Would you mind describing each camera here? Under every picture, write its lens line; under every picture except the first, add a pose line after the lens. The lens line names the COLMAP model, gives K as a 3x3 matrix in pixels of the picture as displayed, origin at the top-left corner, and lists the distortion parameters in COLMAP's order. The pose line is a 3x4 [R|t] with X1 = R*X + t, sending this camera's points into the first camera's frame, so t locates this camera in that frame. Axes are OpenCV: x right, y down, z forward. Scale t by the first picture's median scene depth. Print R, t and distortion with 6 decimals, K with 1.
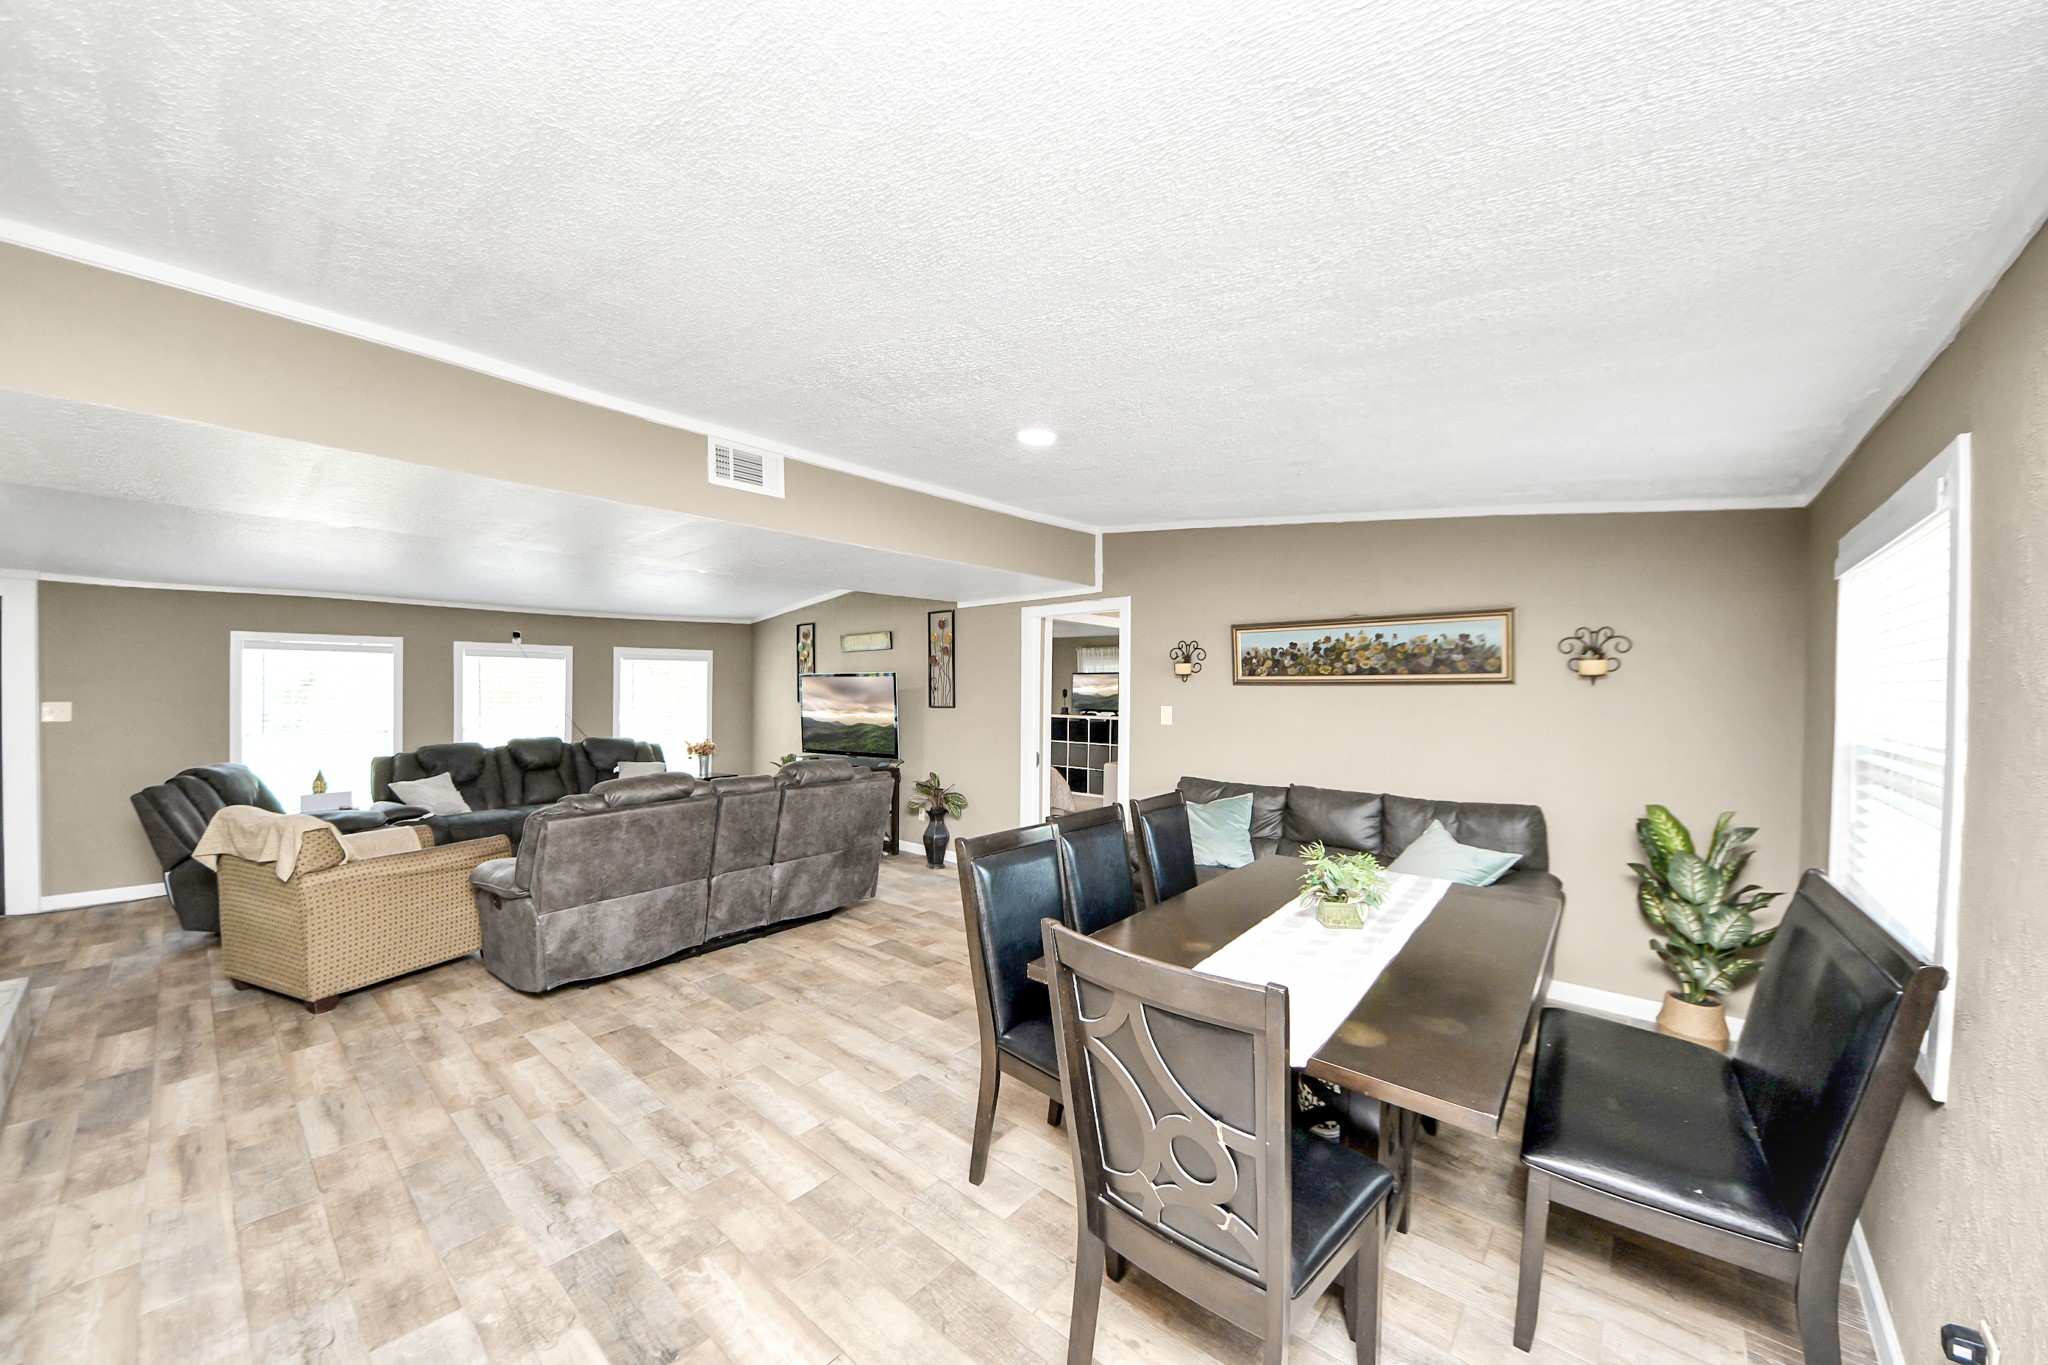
lens RADIAL K [[727.1, 0, 1014.7], [0, 727.1, 674.2], [0, 0, 1]] dist [-0.000058, -0.000031]
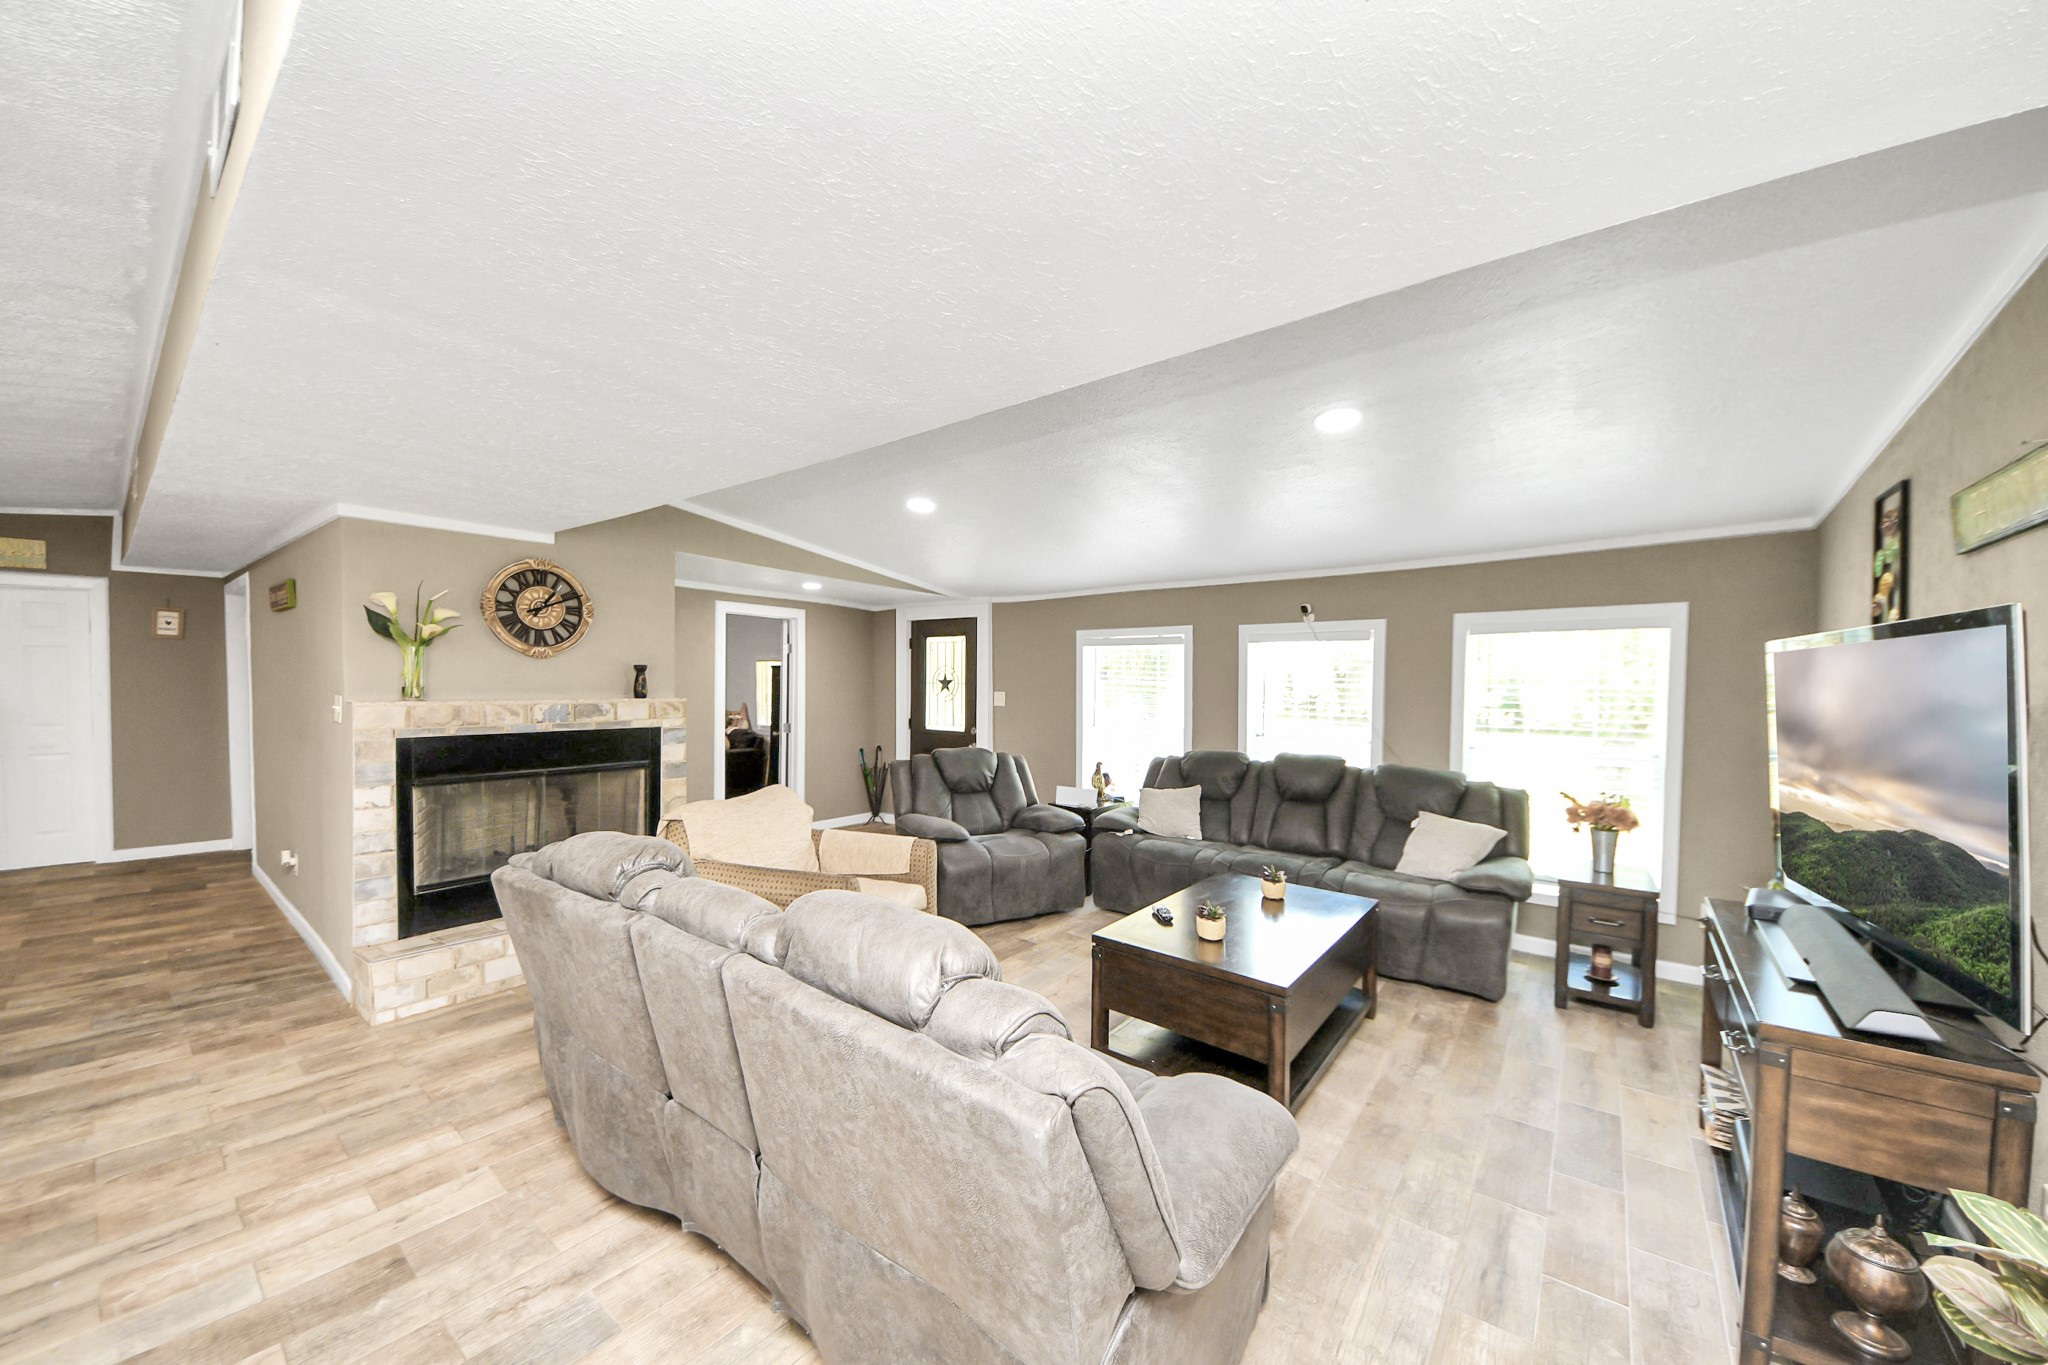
lens RADIAL K [[727.1, 0, 1014.7], [0, 727.1, 674.2], [0, 0, 1]] dist [-0.000058, -0.000031]
pose [[0.013364, 0.006481, -0.999890, 0.053085], [0.021259, 0.999751, 0.006765, -0.002357], [0.999685, -0.021347, 0.013223, 1.122318]]
